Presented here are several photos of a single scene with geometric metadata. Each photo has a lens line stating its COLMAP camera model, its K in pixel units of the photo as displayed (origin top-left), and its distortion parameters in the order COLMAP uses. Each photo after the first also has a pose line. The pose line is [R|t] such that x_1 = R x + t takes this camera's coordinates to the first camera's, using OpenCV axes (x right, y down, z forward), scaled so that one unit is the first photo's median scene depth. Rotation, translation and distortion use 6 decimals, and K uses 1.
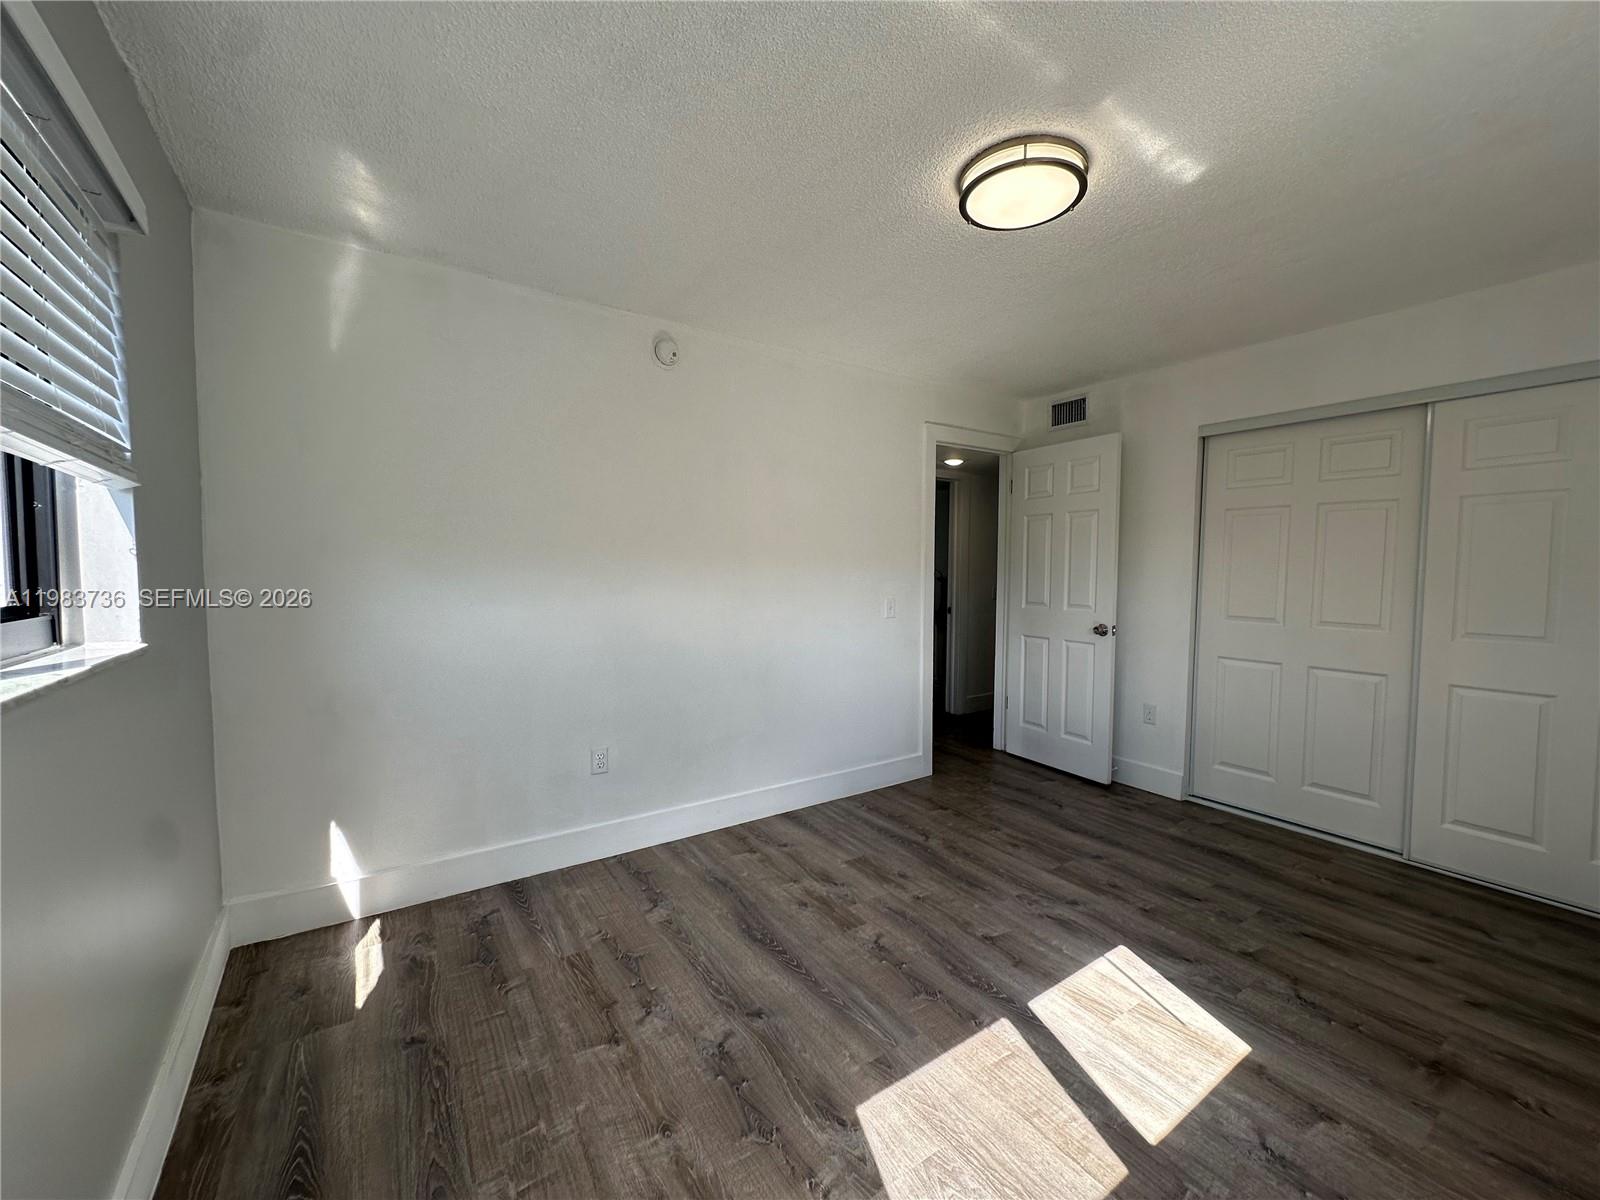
lens RADIAL K [[636.8, 0, 799.1], [0, 636.8, 601.9], [0, 0, 1]] dist [-0.005213, 0.001156]
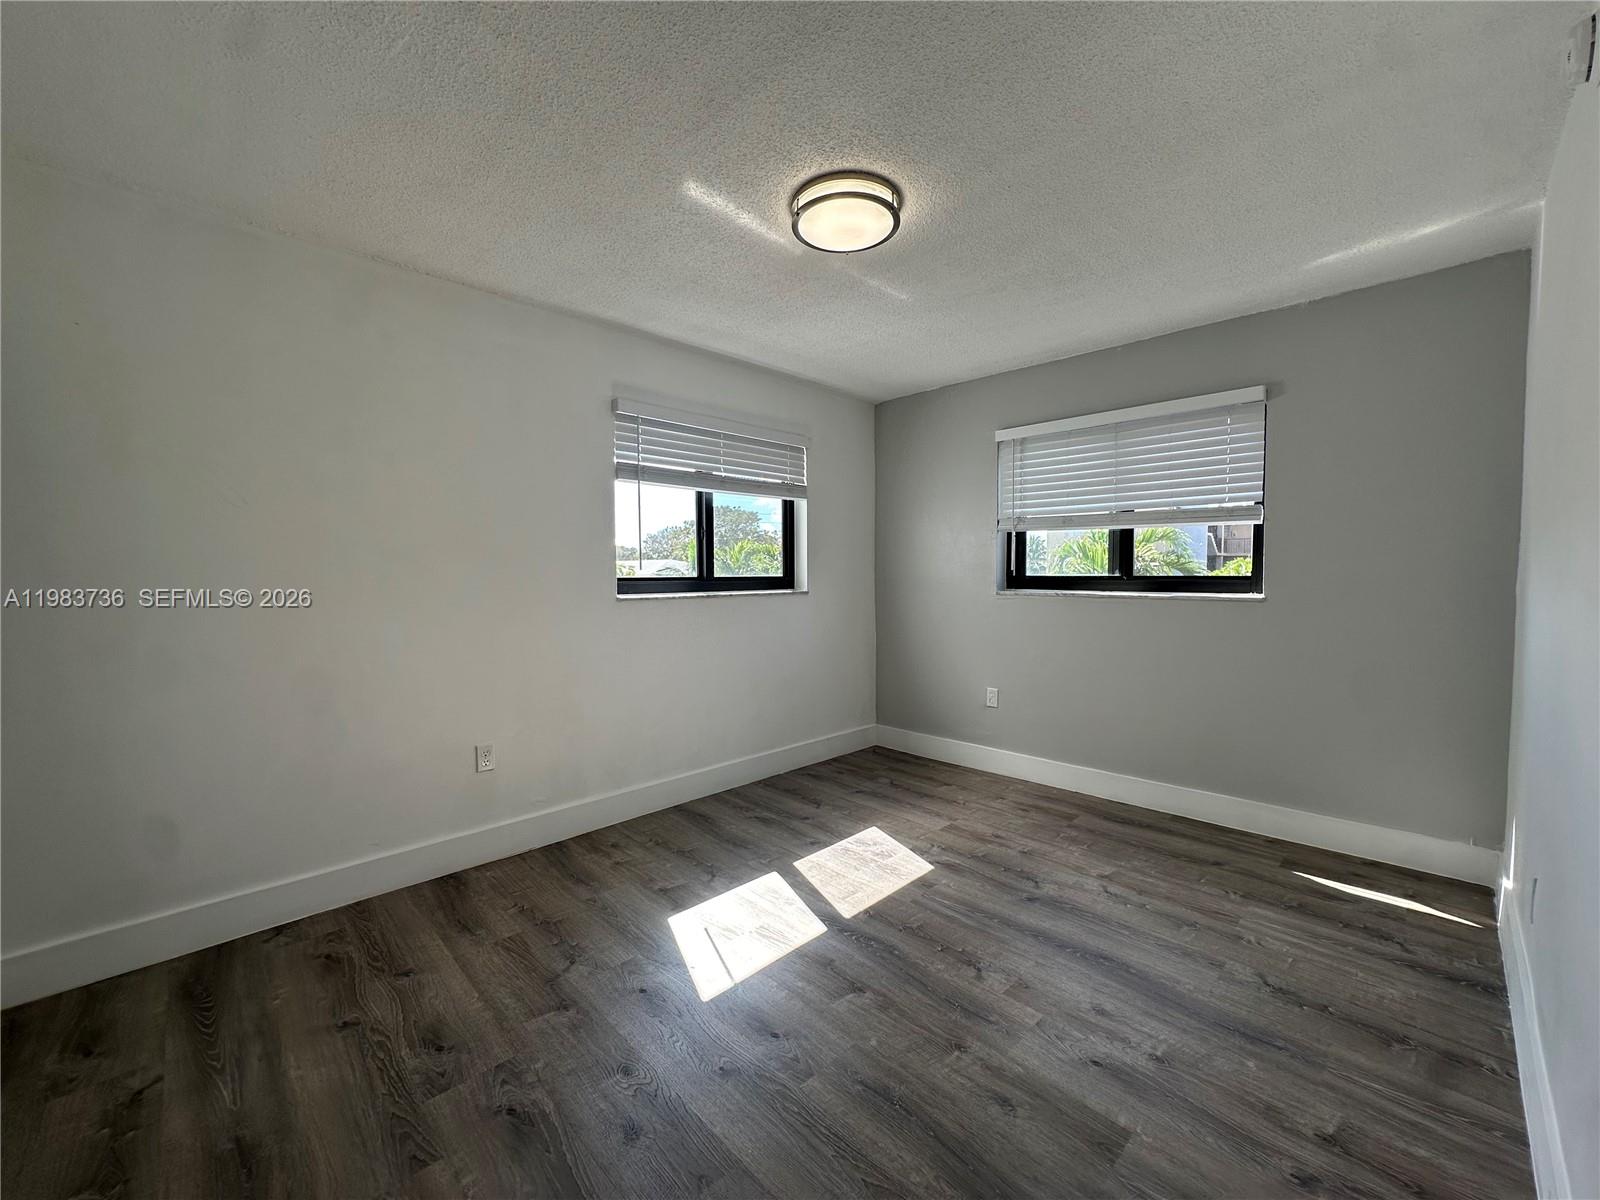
lens RADIAL K [[636.8, 0, 797.2], [0, 636.8, 593.7], [0, 0, 1]] dist [-0.005213, 0.001156]
pose [[-0.984267, 0.005687, -0.176597, 0.545967], [-0.010241, 0.995965, 0.089153, -0.074775], [0.176392, 0.089559, -0.980237, 1.842835]]
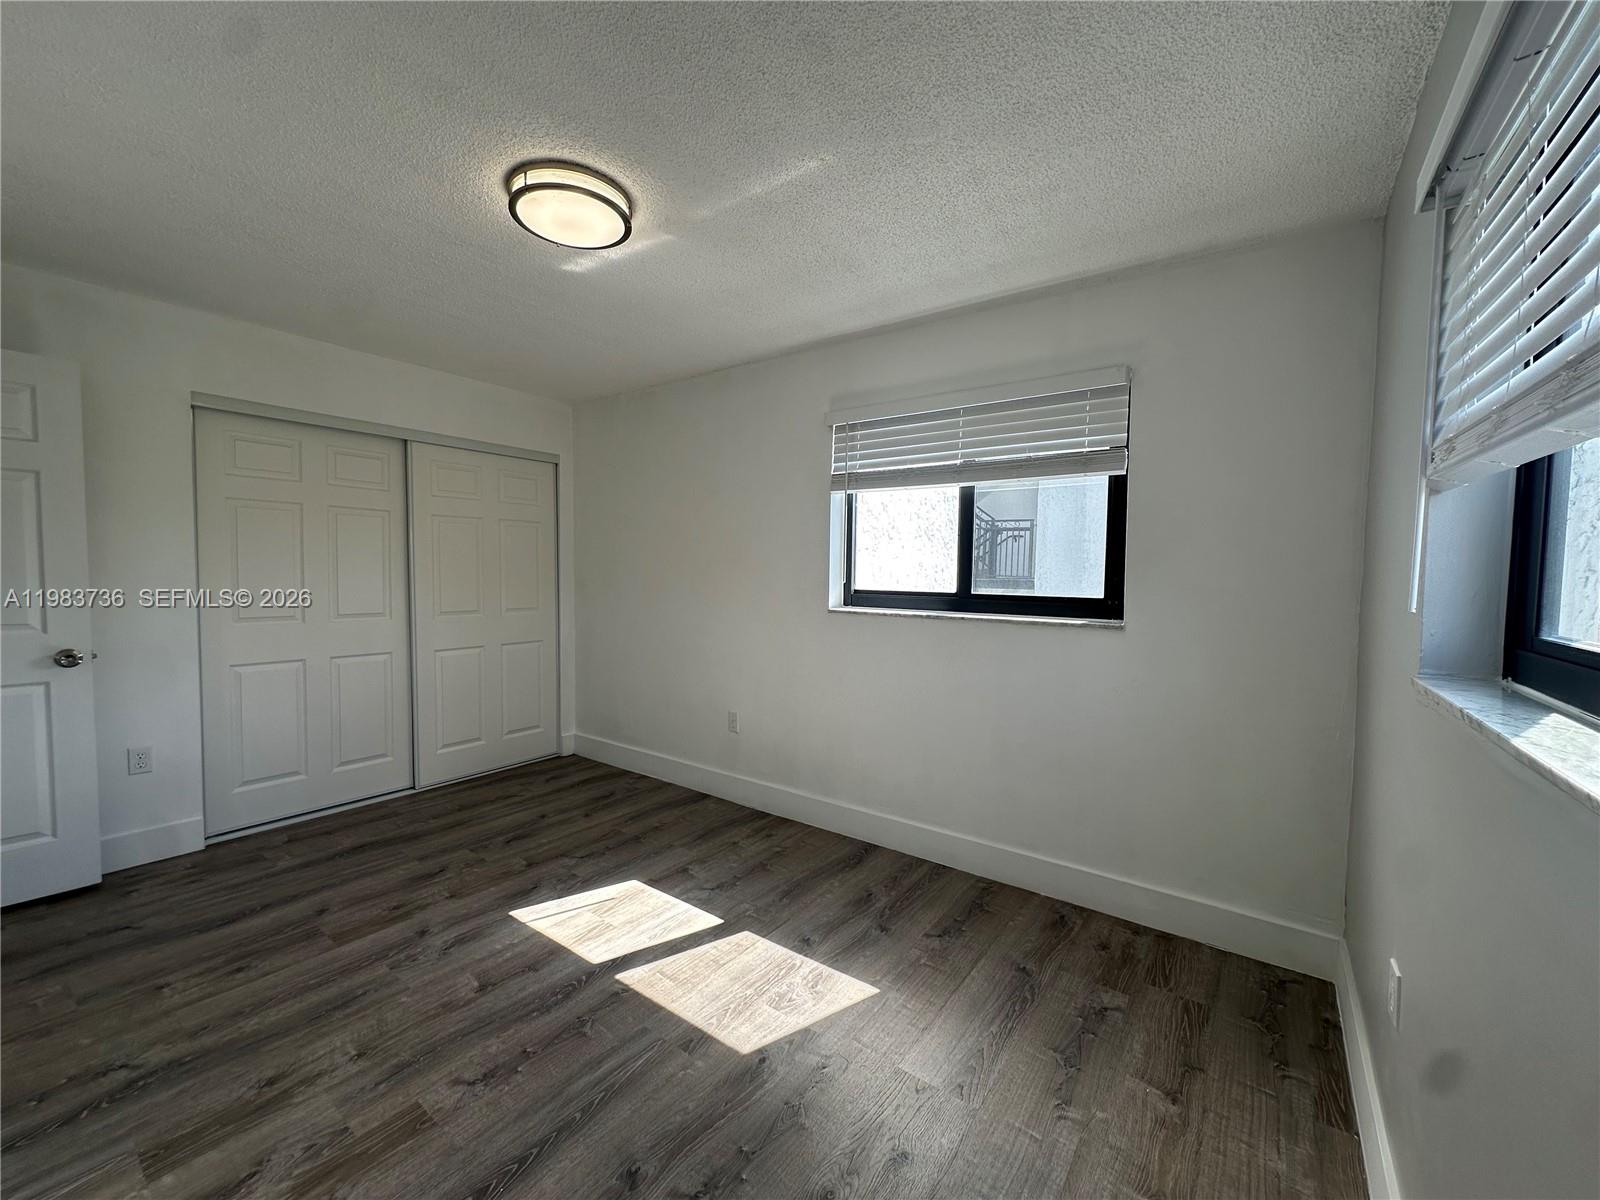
lens RADIAL K [[636.8, 0, 809.3], [0, 636.8, 595.6], [0, 0, 1]] dist [-0.005213, 0.001156]
pose [[-0.346319, -0.046174, 0.936980, -0.690733], [0.036942, 0.997342, 0.062803, -0.056875], [-0.937389, 0.056364, -0.343693, 0.881470]]
